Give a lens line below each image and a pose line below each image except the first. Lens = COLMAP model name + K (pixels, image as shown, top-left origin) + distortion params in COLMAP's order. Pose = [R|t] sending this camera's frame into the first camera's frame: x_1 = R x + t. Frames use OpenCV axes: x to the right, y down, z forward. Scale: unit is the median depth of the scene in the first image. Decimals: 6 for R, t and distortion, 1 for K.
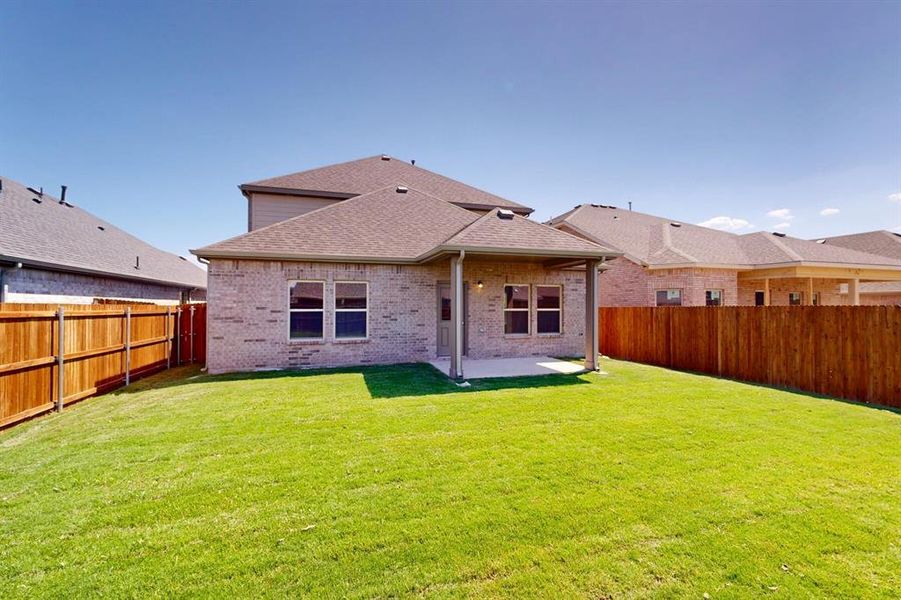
lens RADIAL K [[370.7, 0, 447.0], [0, 370.7, 300.6], [0, 0, 1]] dist [0.001323, 0.000293]
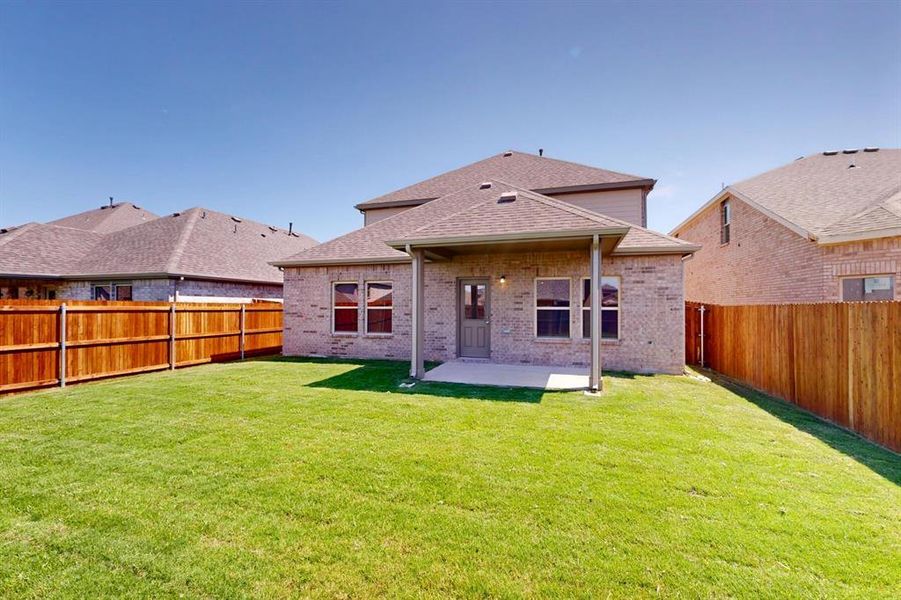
lens RADIAL K [[370.7, 0, 447.0], [0, 370.7, 300.6], [0, 0, 1]] dist [0.001323, 0.000293]
pose [[0.839226, -0.006755, -0.543741, 0.526025], [0.006609, 0.999976, -0.002221, 0.009132], [0.543743, -0.001730, 0.839250, 0.207757]]
